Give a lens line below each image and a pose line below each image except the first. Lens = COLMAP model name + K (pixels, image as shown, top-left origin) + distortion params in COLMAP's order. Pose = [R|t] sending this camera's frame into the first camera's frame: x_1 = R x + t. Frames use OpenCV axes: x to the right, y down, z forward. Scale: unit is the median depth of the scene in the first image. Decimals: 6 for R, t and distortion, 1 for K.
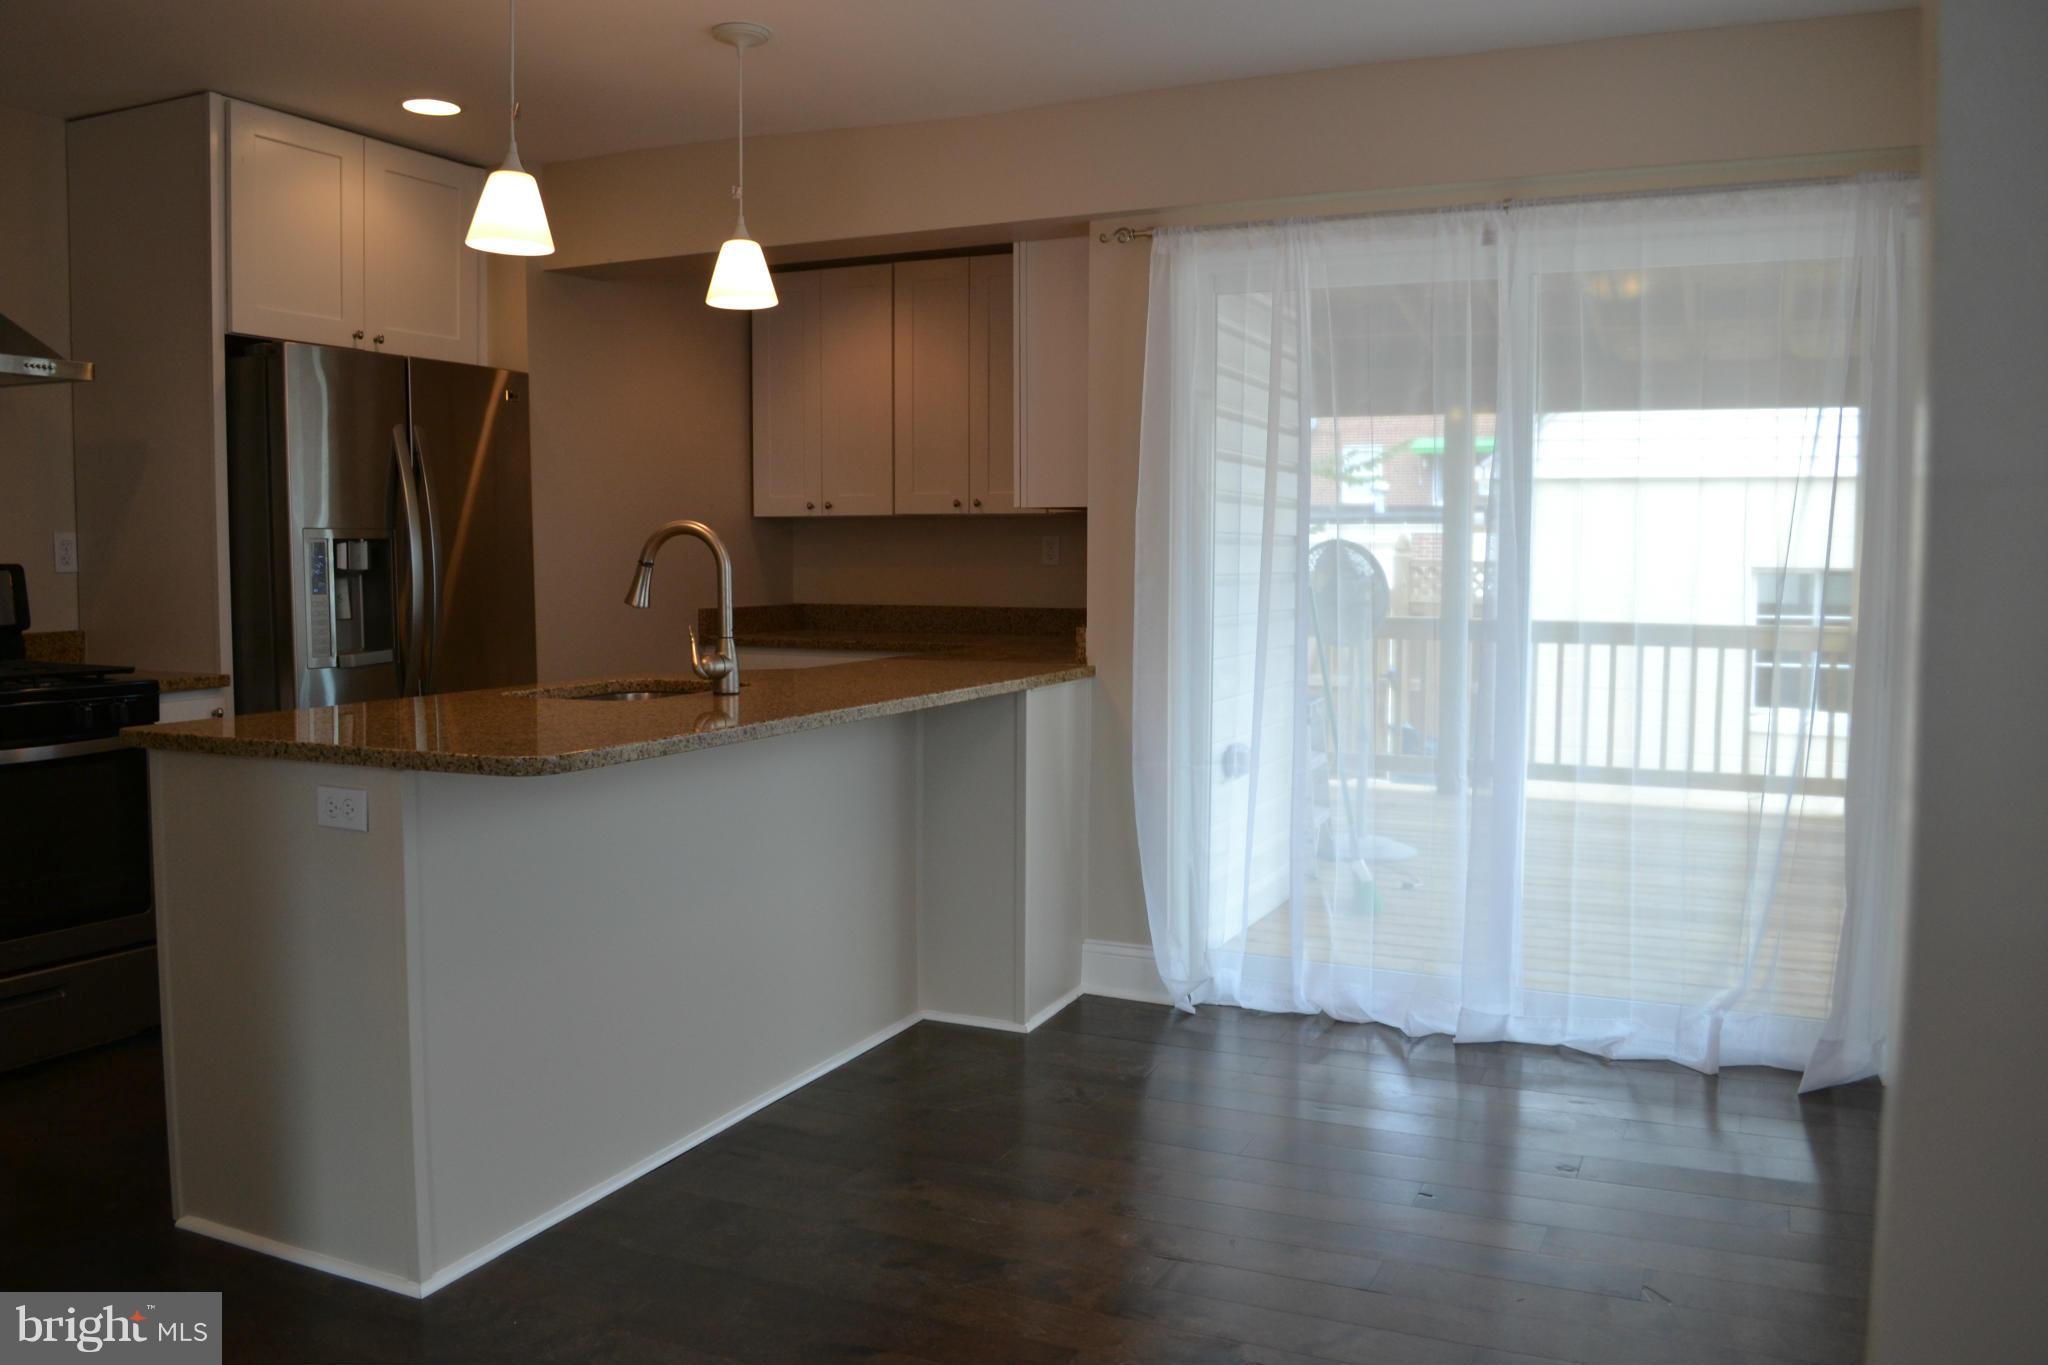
lens RADIAL K [[1631.0, 0, 1017.5], [0, 1631.0, 658.3], [0, 0, 1]] dist [-0.076158, 0.004192]
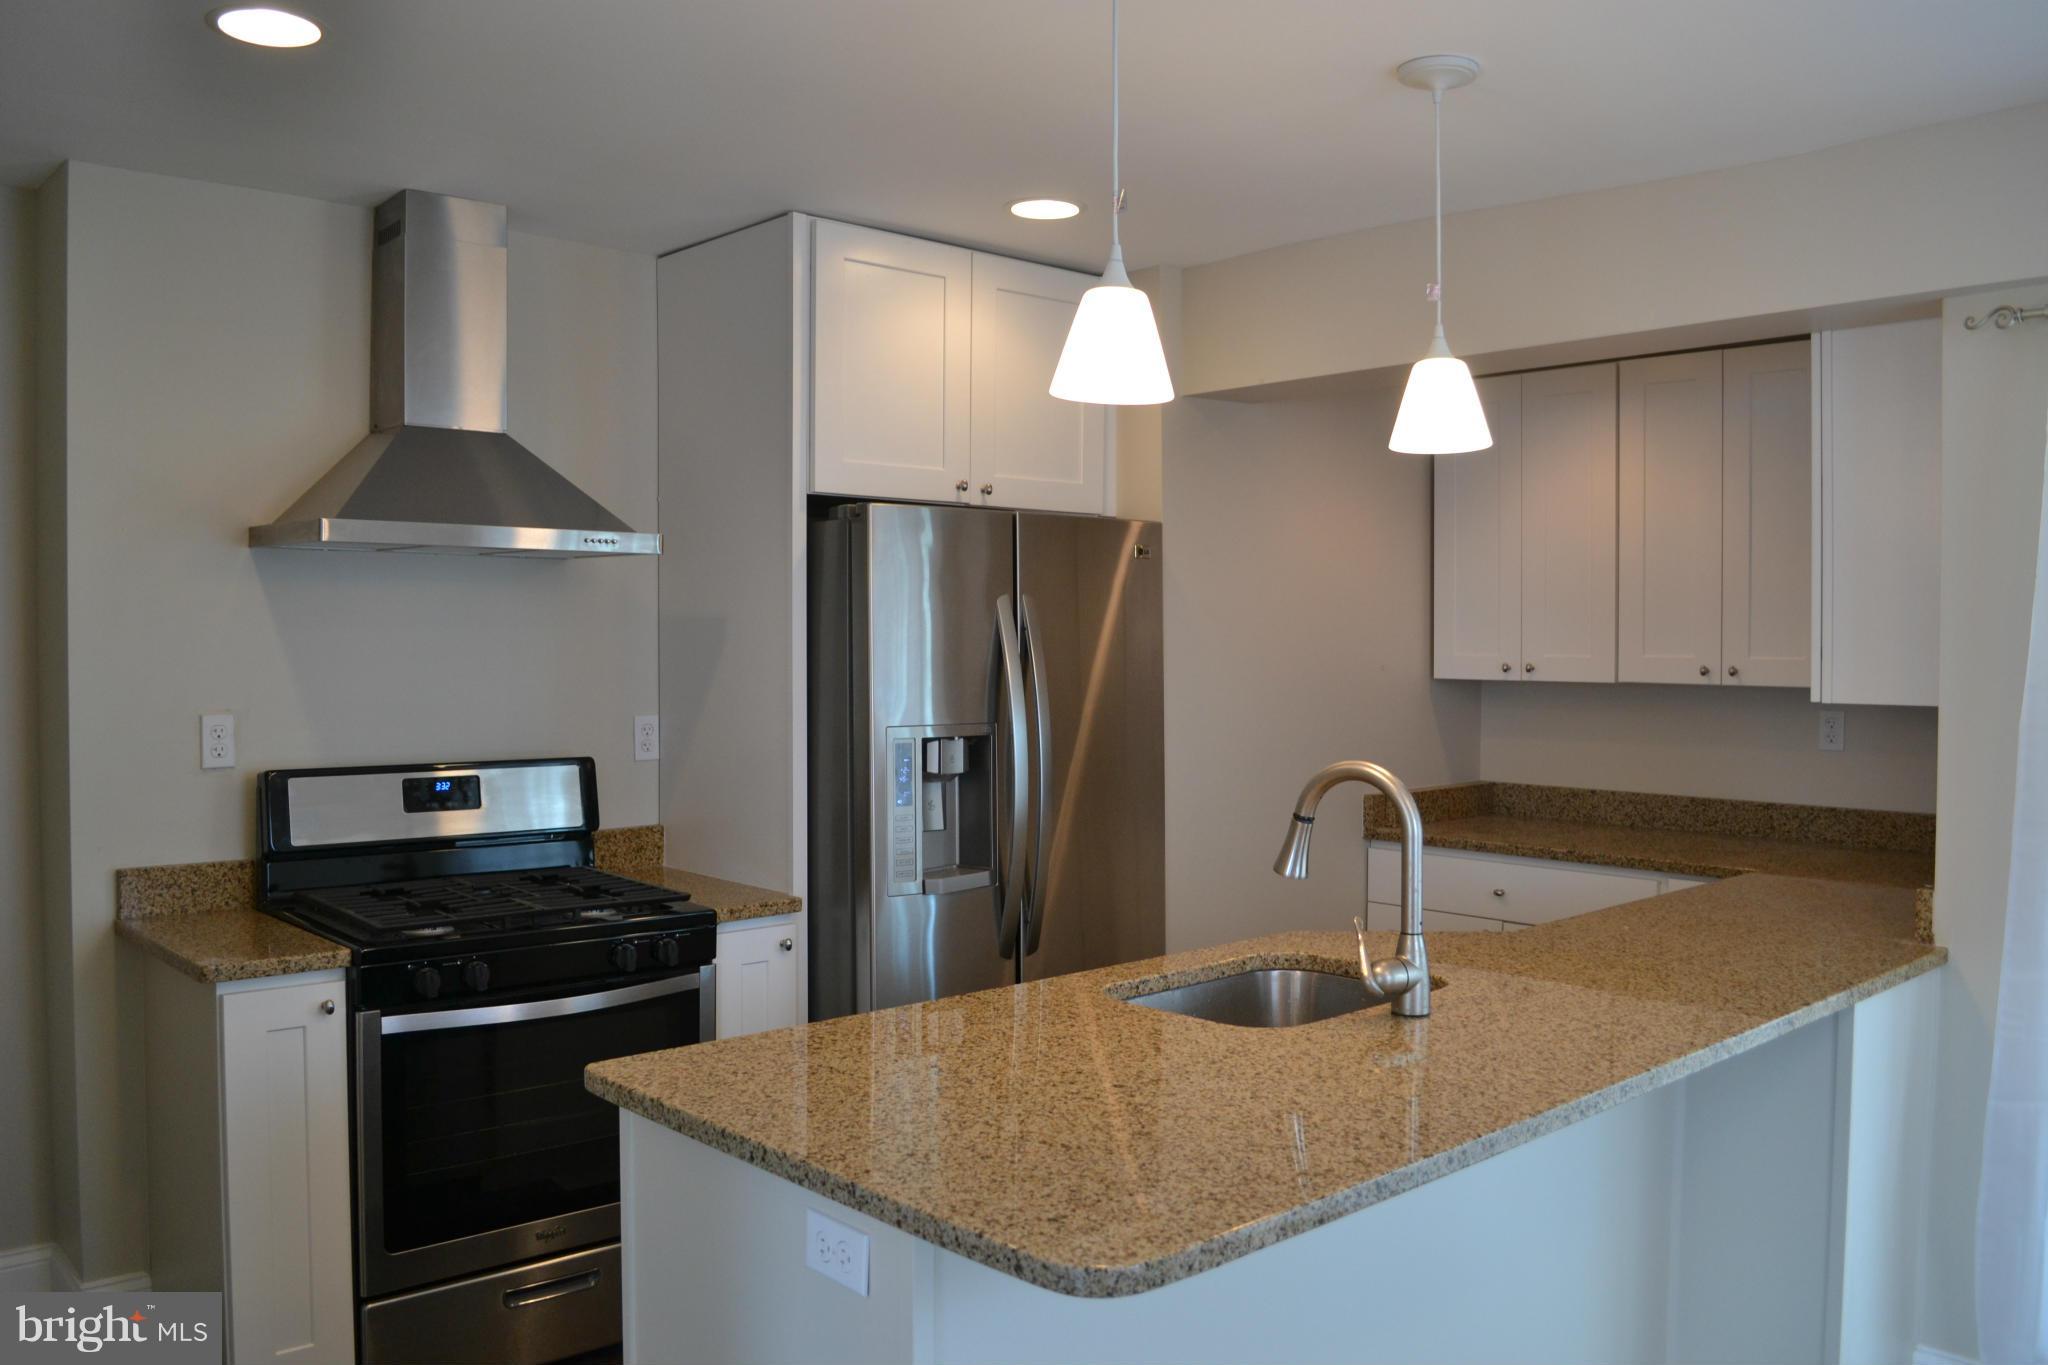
lens RADIAL K [[1631.0, 0, 1017.5], [0, 1631.0, 658.3], [0, 0, 1]] dist [-0.076158, 0.004192]
pose [[0.921805, 0.008315, -0.387565, -0.056738], [-0.028198, 0.998560, -0.045646, -0.077900], [0.386627, 0.053005, 0.920712, 0.246017]]
